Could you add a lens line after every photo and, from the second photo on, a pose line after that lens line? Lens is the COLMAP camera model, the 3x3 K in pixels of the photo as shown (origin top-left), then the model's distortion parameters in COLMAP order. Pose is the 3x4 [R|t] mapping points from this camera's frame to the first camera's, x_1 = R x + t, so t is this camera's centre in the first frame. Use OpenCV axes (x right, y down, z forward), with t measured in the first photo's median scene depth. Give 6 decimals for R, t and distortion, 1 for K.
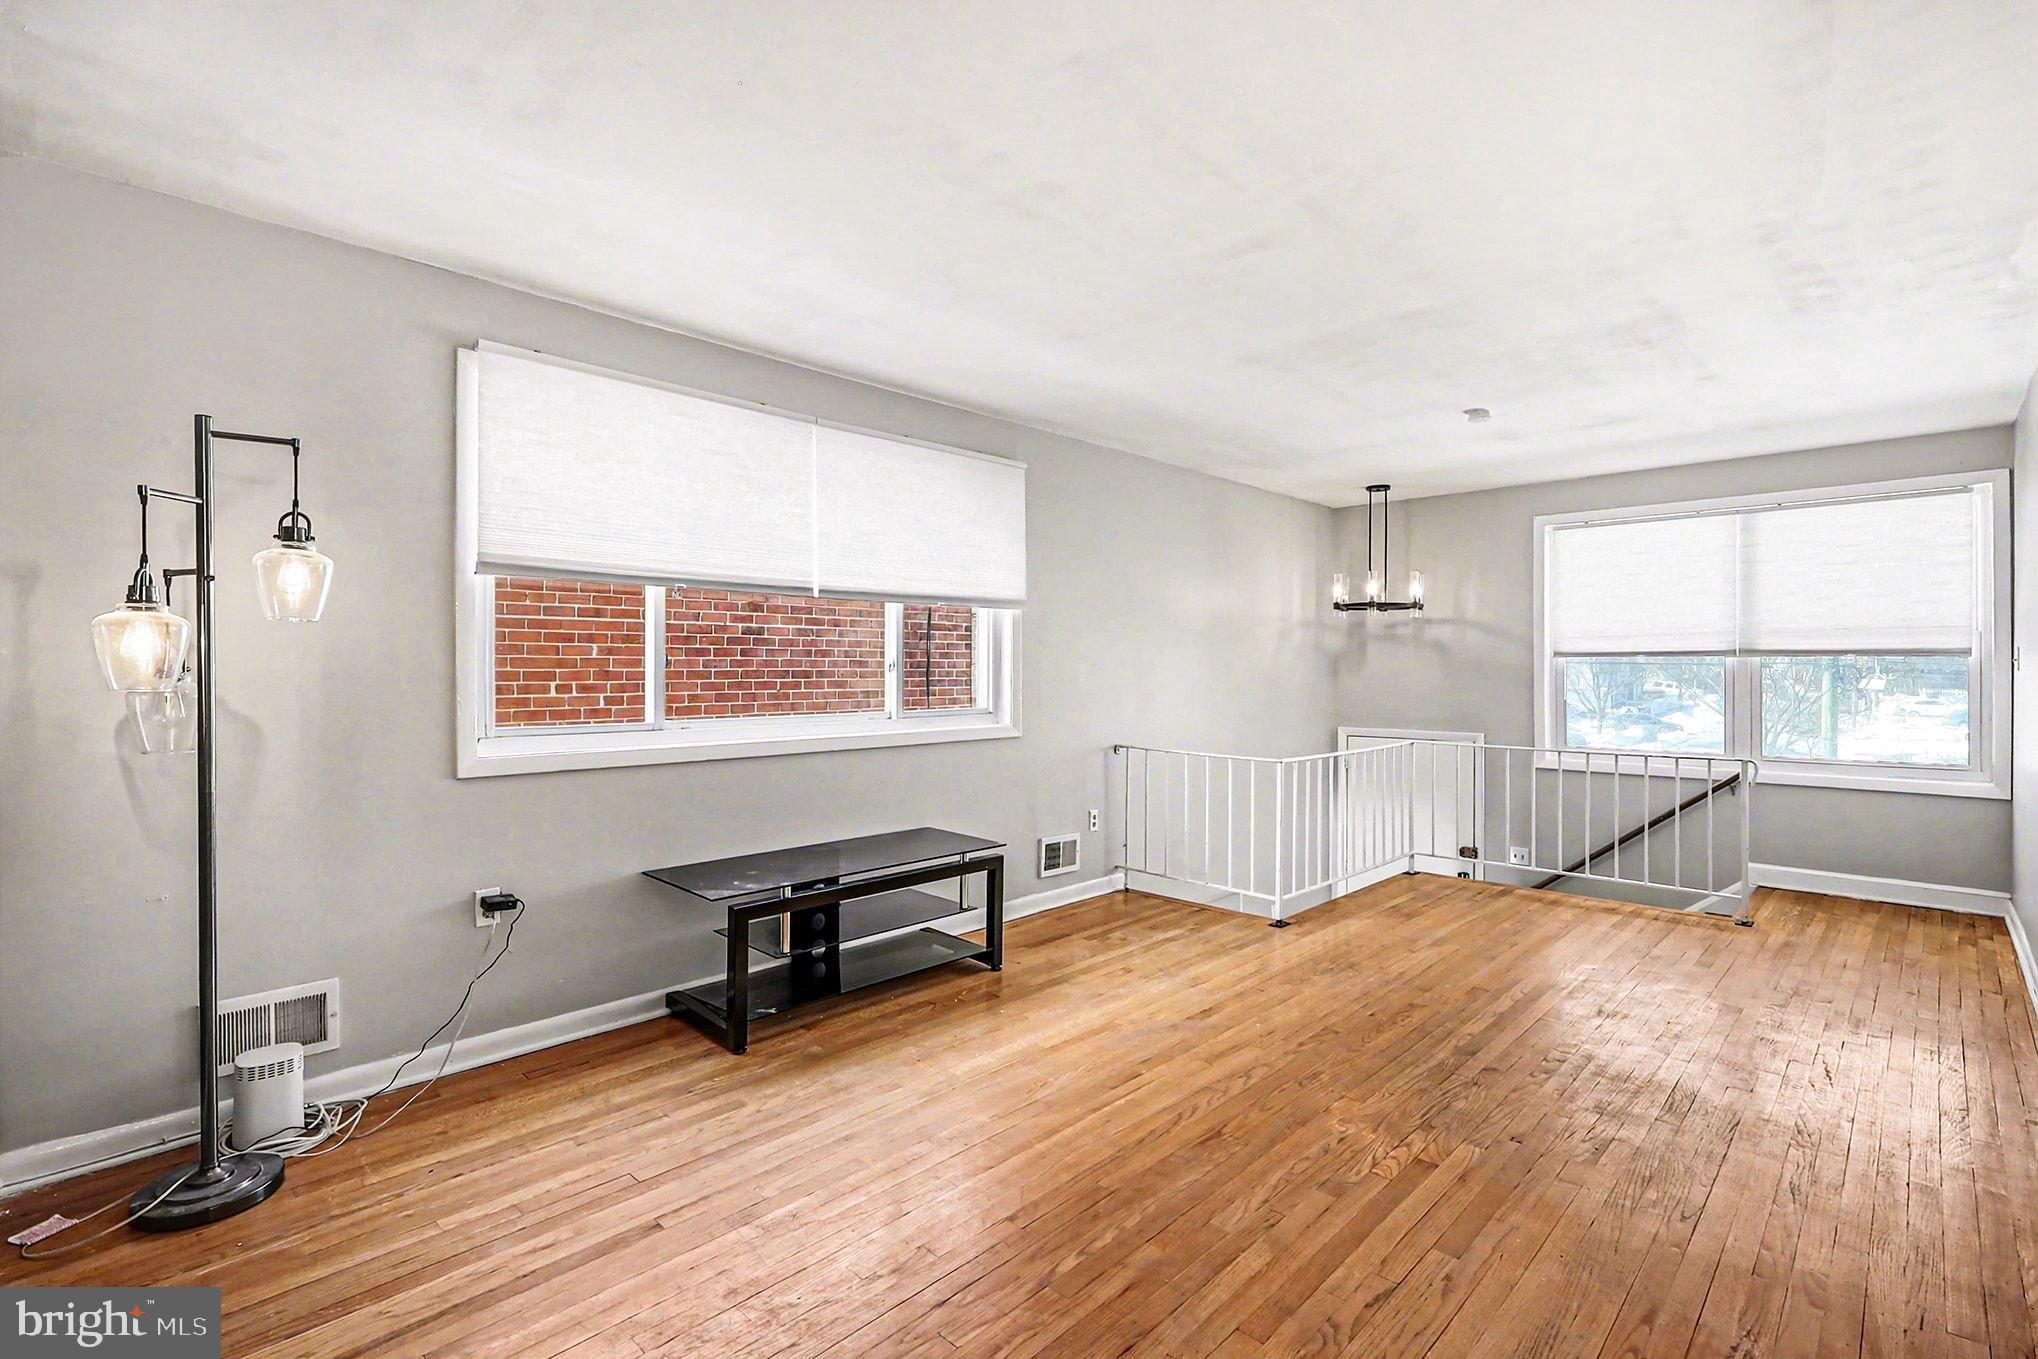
lens RADIAL K [[942.9, 0, 992.4], [0, 942.9, 667.6], [0, 0, 1]] dist [-0.005559, -0.000669]
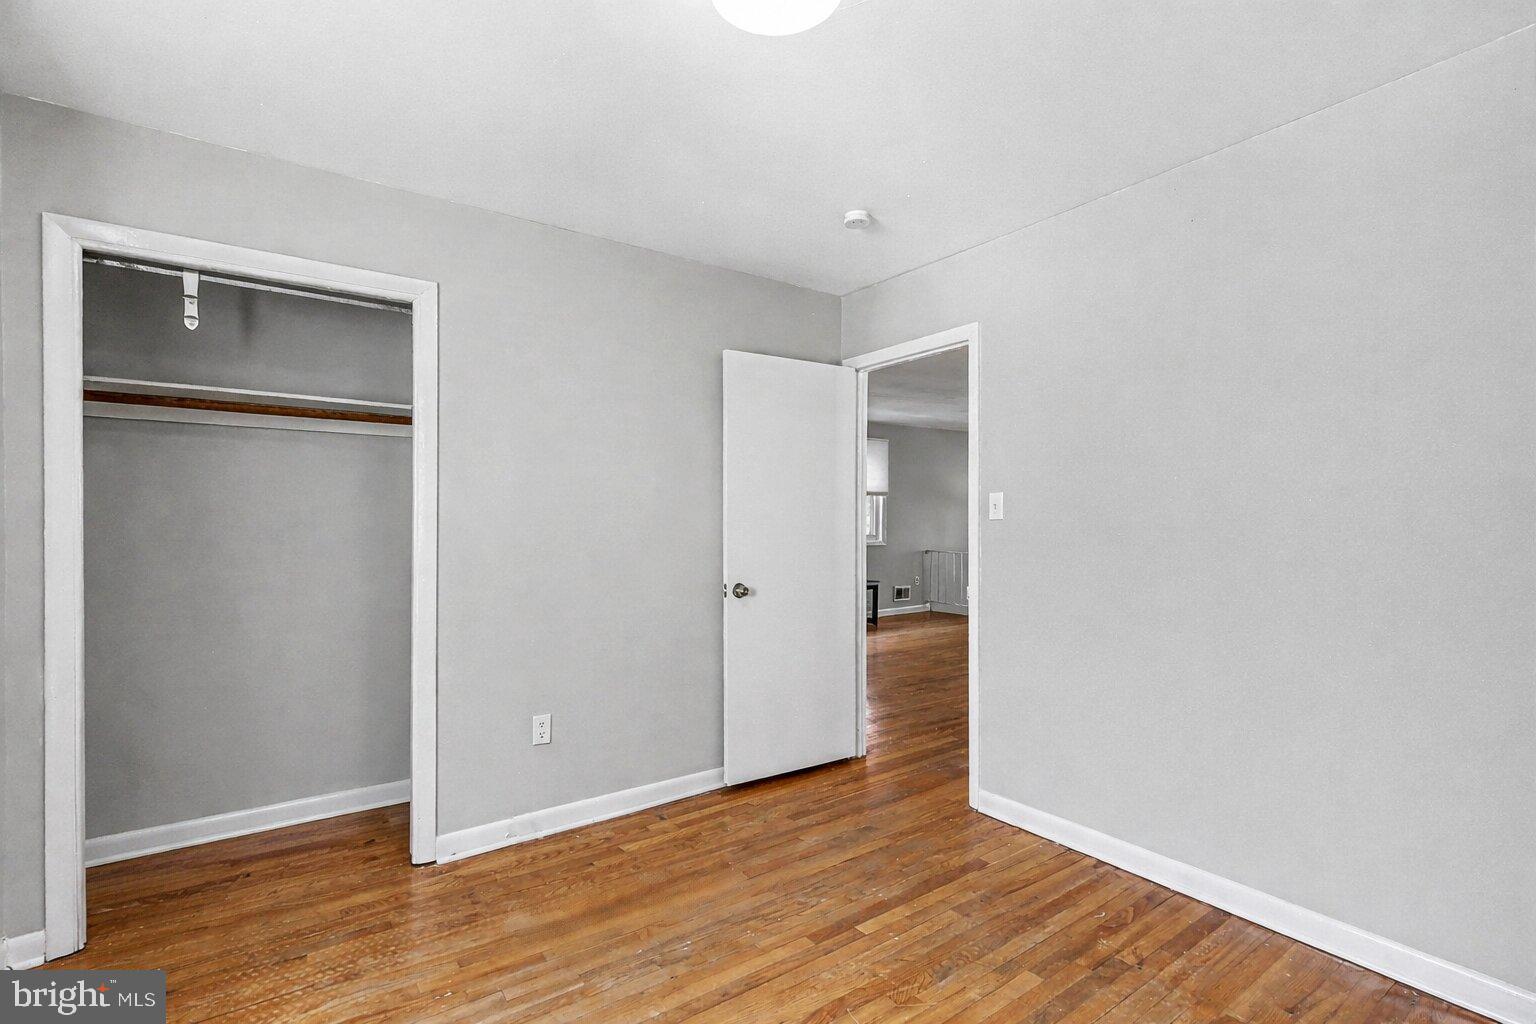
lens RADIAL K [[710.6, 0, 764.8], [0, 710.6, 515.5], [0, 0, 1]] dist [-0.005559, -0.000669]
pose [[0.988781, 0.004451, -0.149304, -0.008150], [-0.004090, 0.999988, 0.002724, -0.011280], [0.149315, -0.002082, 0.988788, -1.005596]]
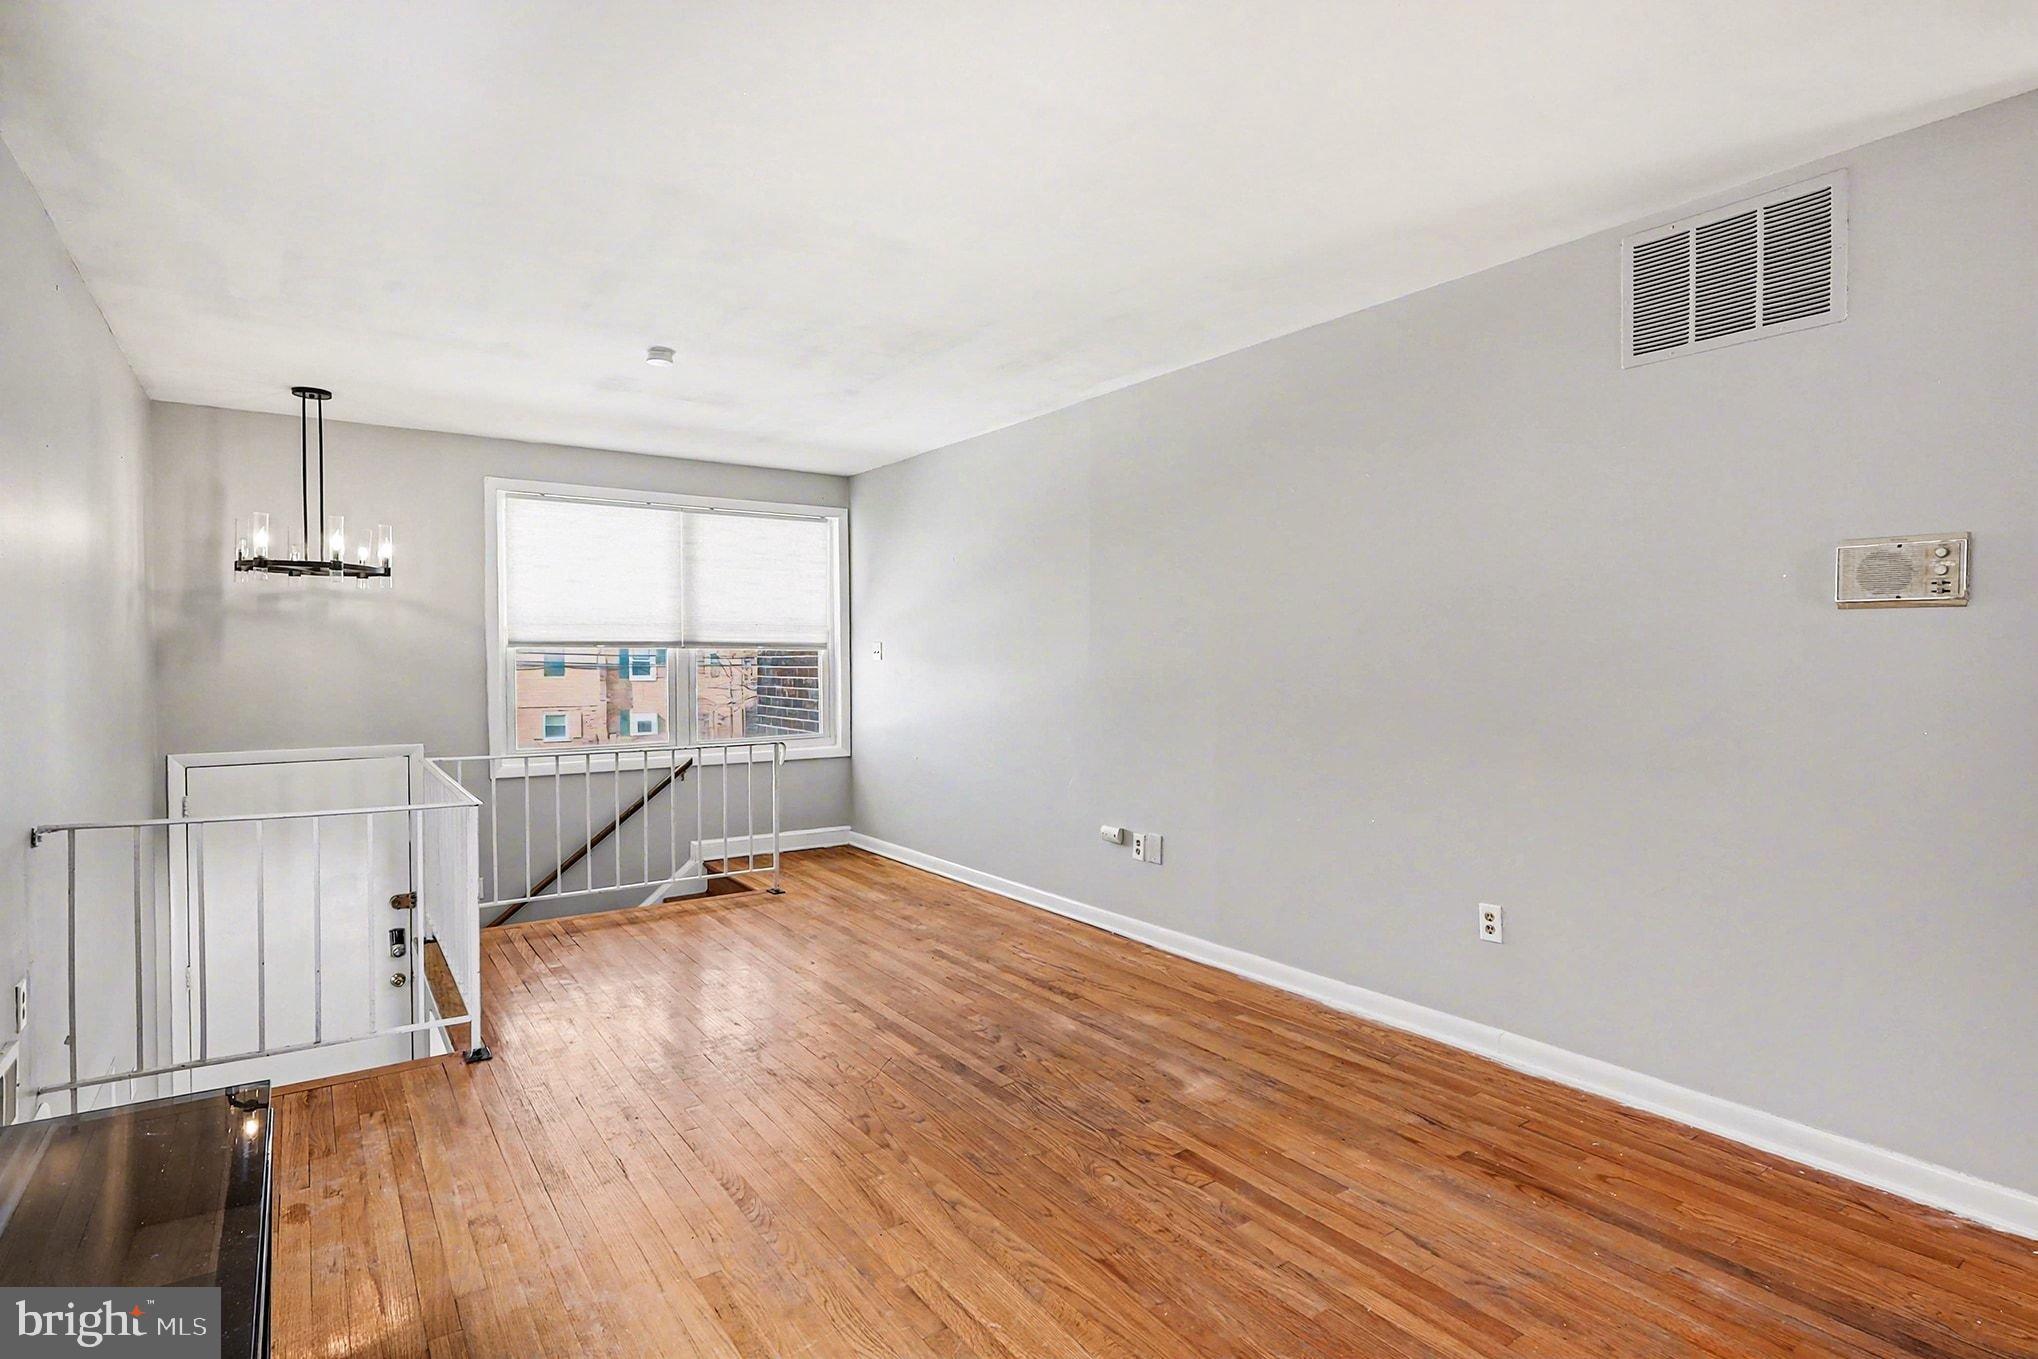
lens RADIAL K [[1035.0, 0, 1021.4], [0, 1035.0, 669.5], [0, 0, 1]] dist [0.000694, -0.000647]
pose [[0.159192, -0.011355, 0.987182, -0.340300], [0.003842, 0.999933, 0.010882, 0.001658], [-0.987240, 0.002061, 0.159225, 0.528907]]
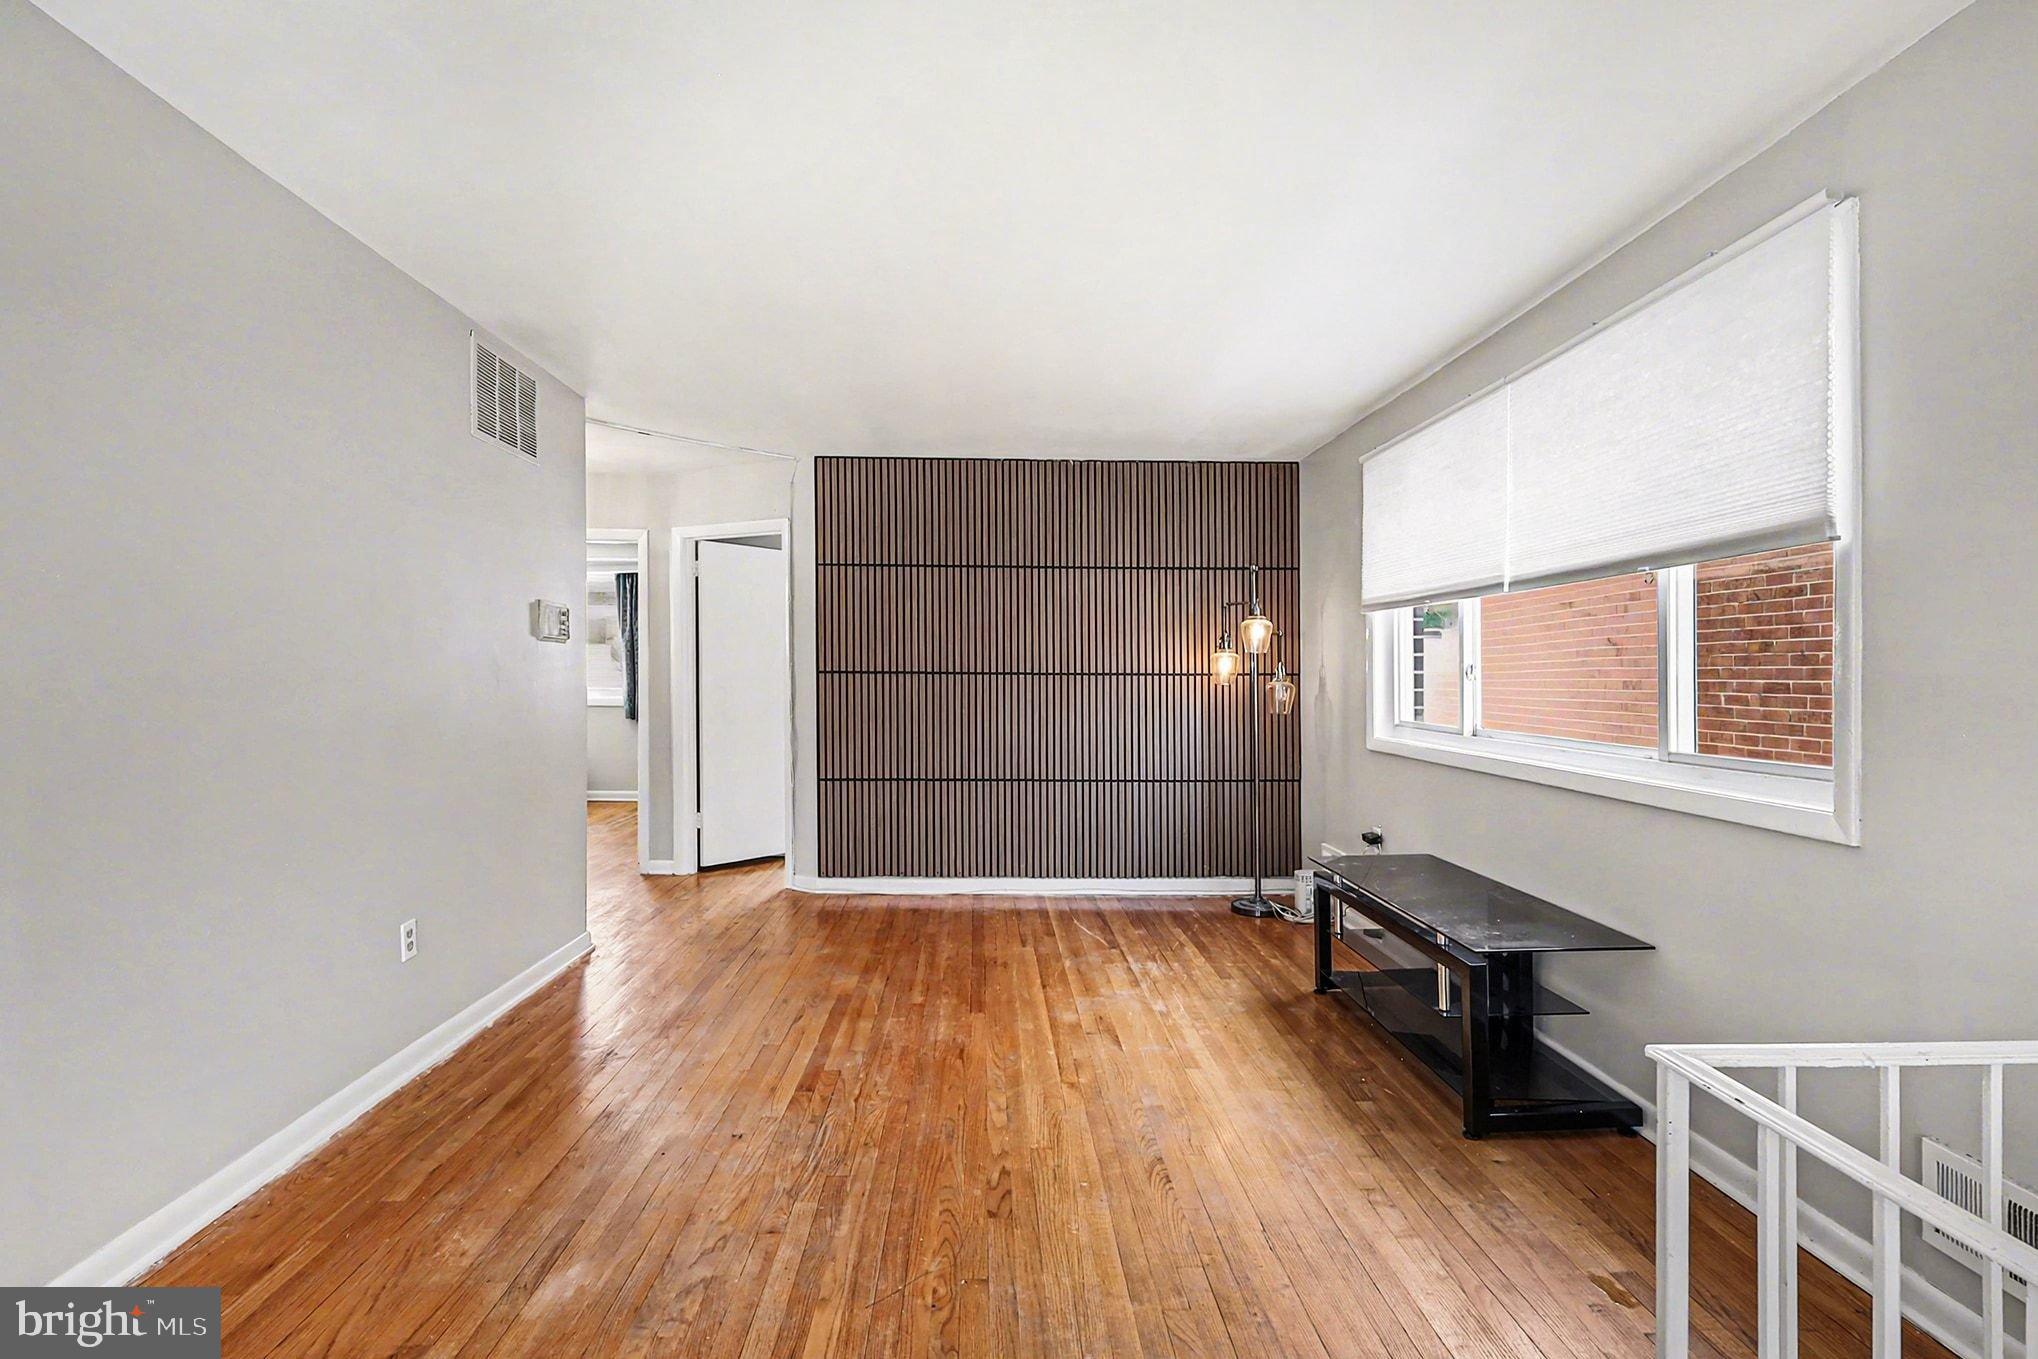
lens RADIAL K [[942.9, 0, 1023.7], [0, 942.9, 666.0], [0, 0, 1]] dist [-0.005559, -0.000669]
pose [[-0.667553, -0.011680, -0.744471, 0.618298], [-0.009311, 0.999930, -0.007339, 0.001354], [0.744504, 0.002033, -0.667615, 1.059657]]
